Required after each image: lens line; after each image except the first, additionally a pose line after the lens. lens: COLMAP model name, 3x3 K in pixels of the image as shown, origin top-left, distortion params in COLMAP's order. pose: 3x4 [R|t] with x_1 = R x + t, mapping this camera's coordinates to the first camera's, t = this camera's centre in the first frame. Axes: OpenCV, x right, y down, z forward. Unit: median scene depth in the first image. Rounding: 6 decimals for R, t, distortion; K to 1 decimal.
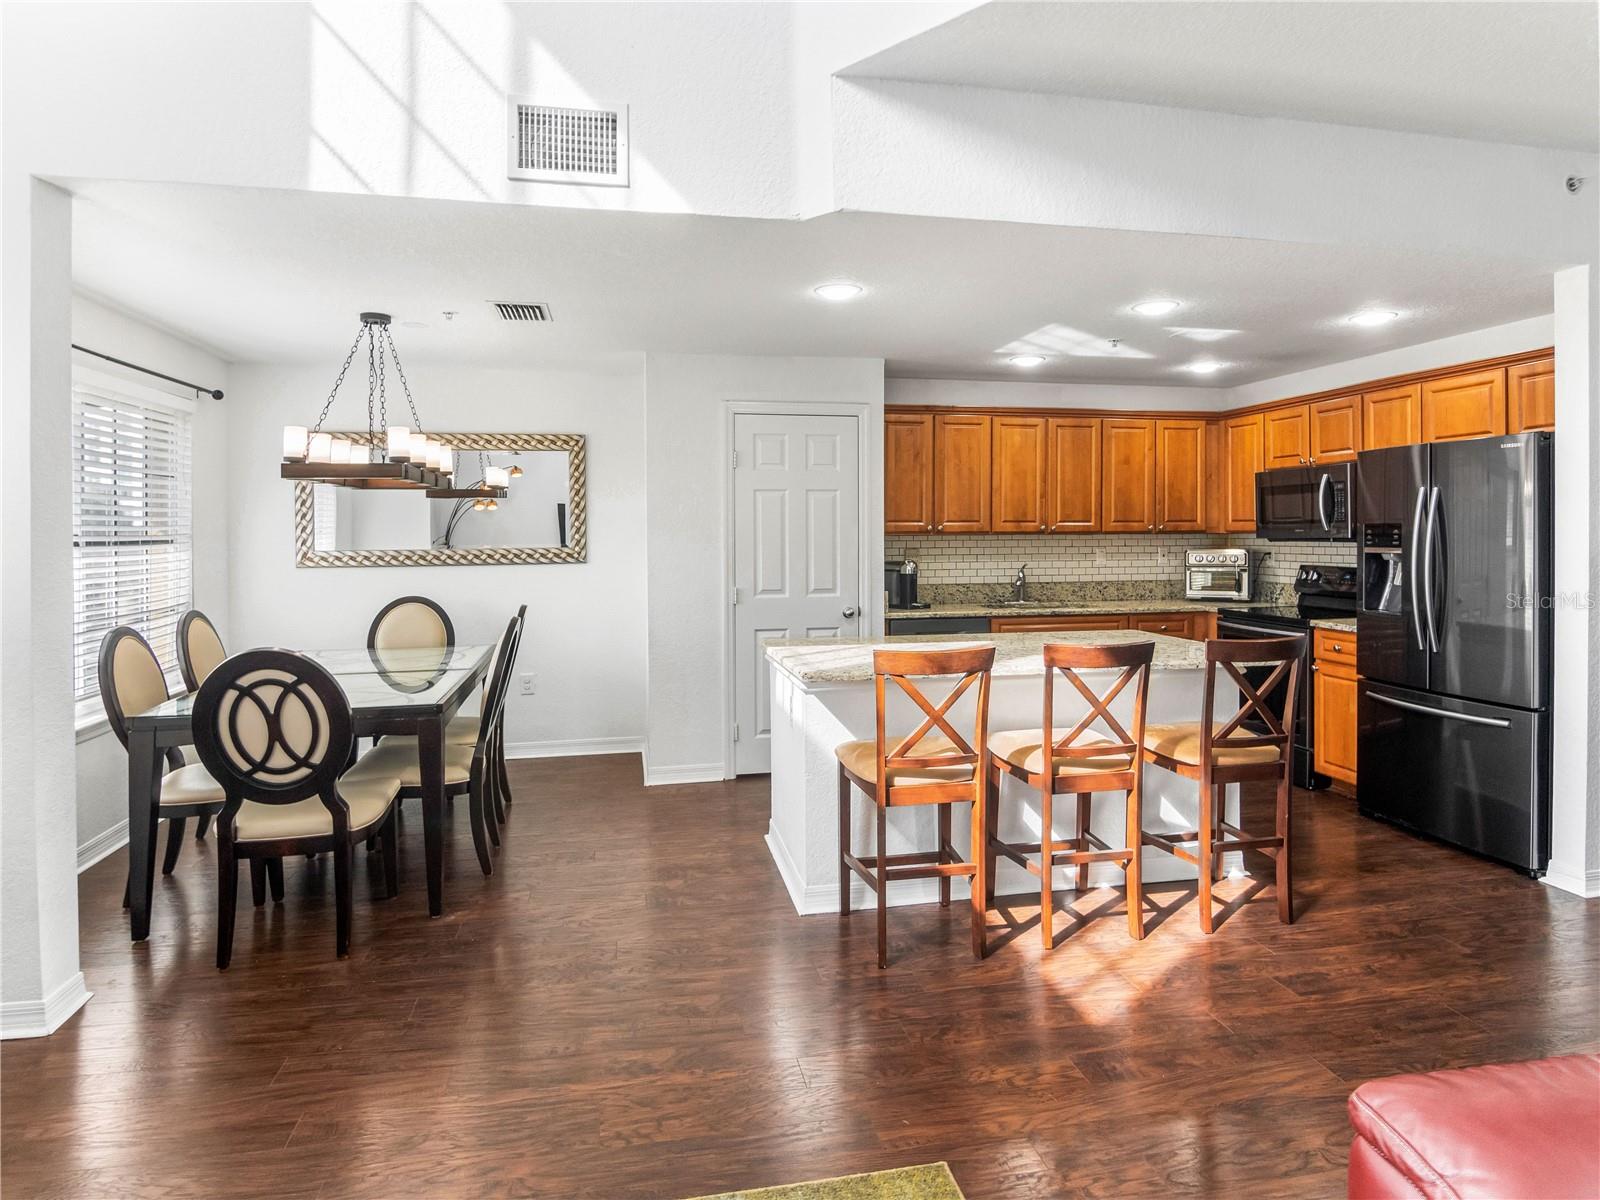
lens RADIAL K [[922.7, 0, 796.9], [0, 922.7, 541.5], [0, 0, 1]] dist [-0.007907, -0.001367]
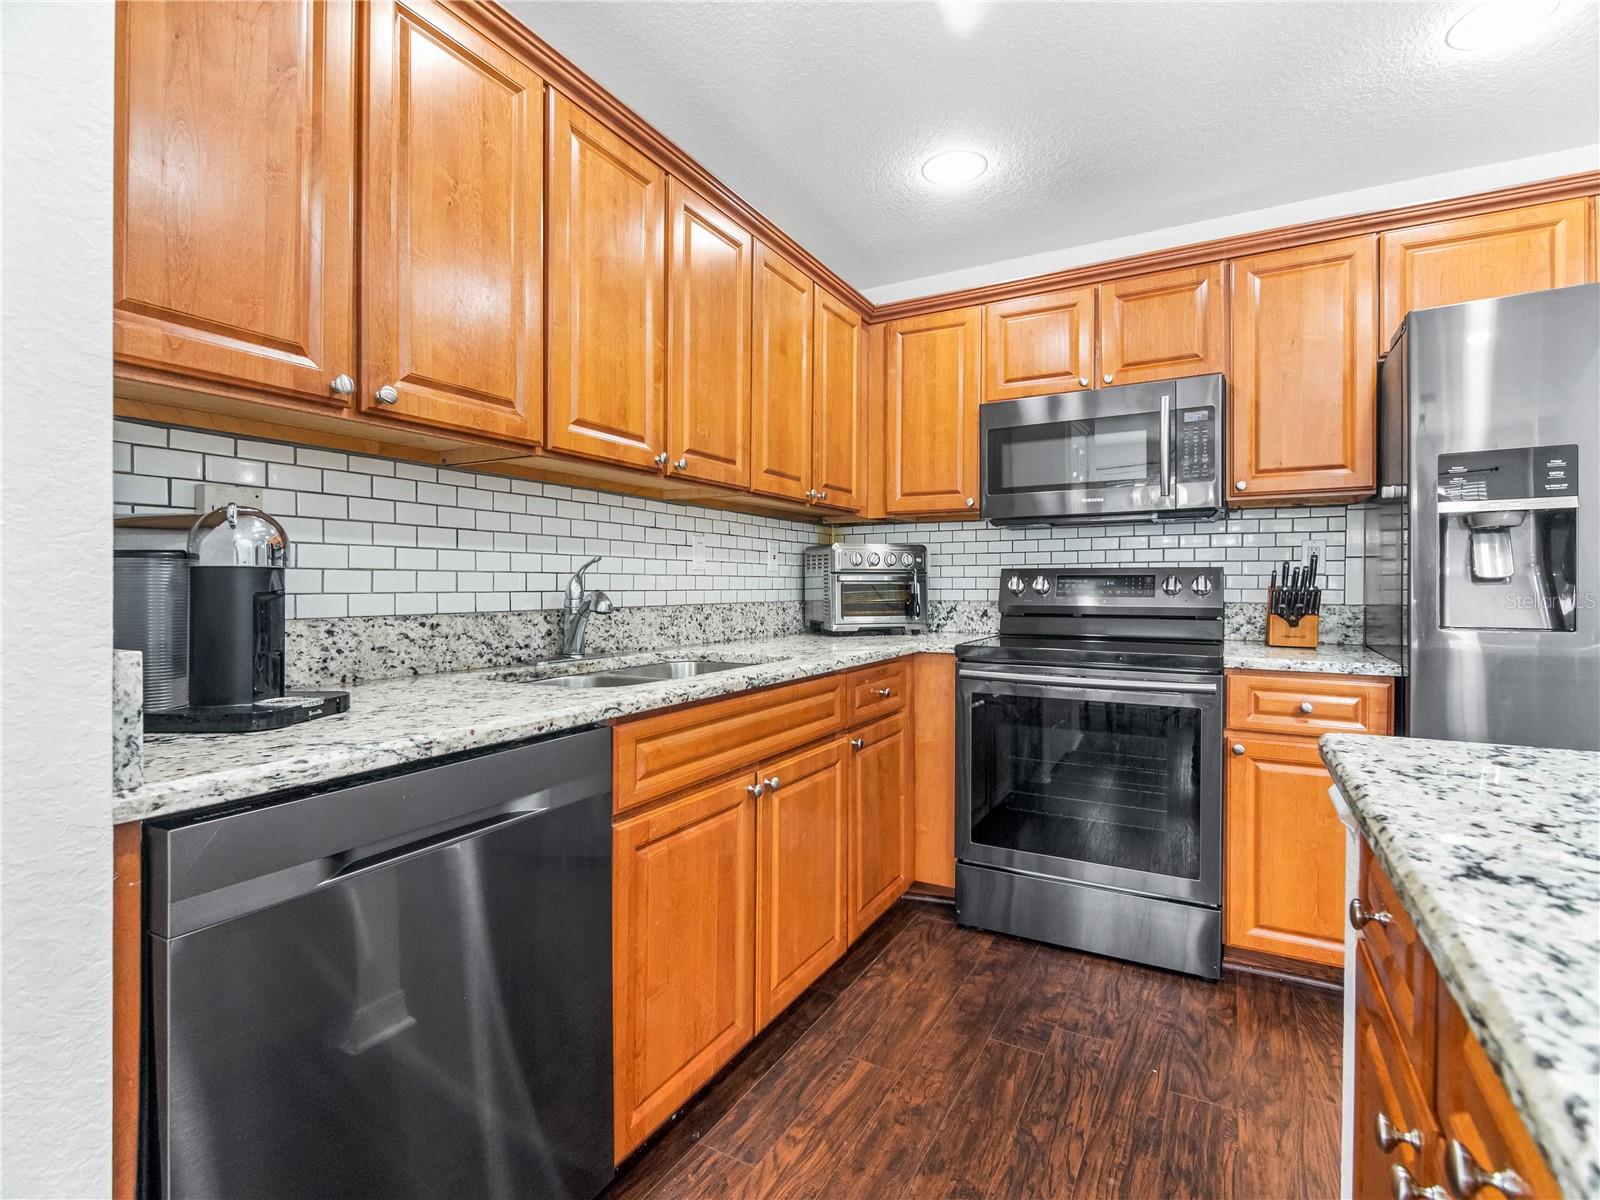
lens RADIAL K [[763.7, 0, 804.7], [0, 763.7, 590.2], [0, 0, 1]] dist [-0.001976, -0.001143]
pose [[0.645918, 0.000729, 0.763407, 0.070798], [0.004280, 0.999980, -0.004577, 0.043826], [-0.763395, 0.006224, 0.645902, 0.809596]]
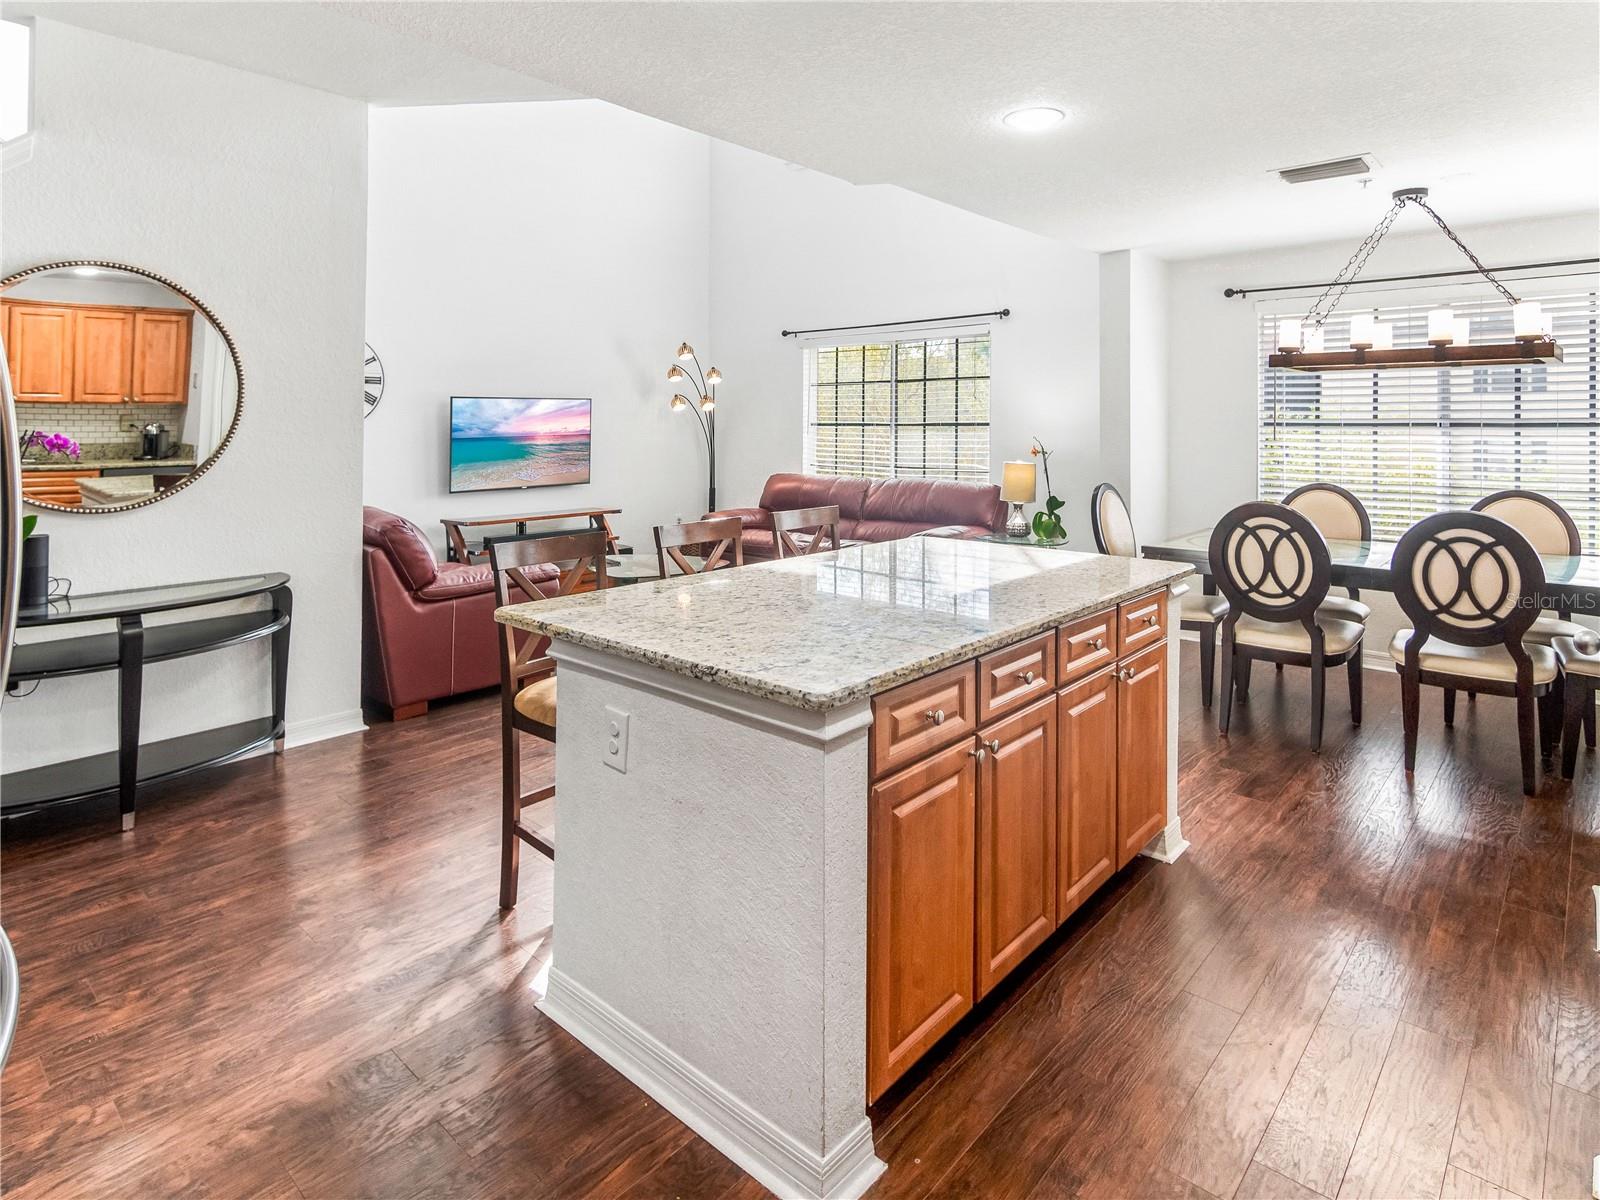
lens RADIAL K [[897.3, 0, 796.8], [0, 897.3, 403.9], [0, 0, 1]] dist [-0.002180, -0.000956]
pose [[-0.800216, -0.007475, -0.599666, 0.480888], [-0.001765, 0.999947, -0.010110, -0.008809], [0.599710, -0.007032, -0.800187, 1.058398]]
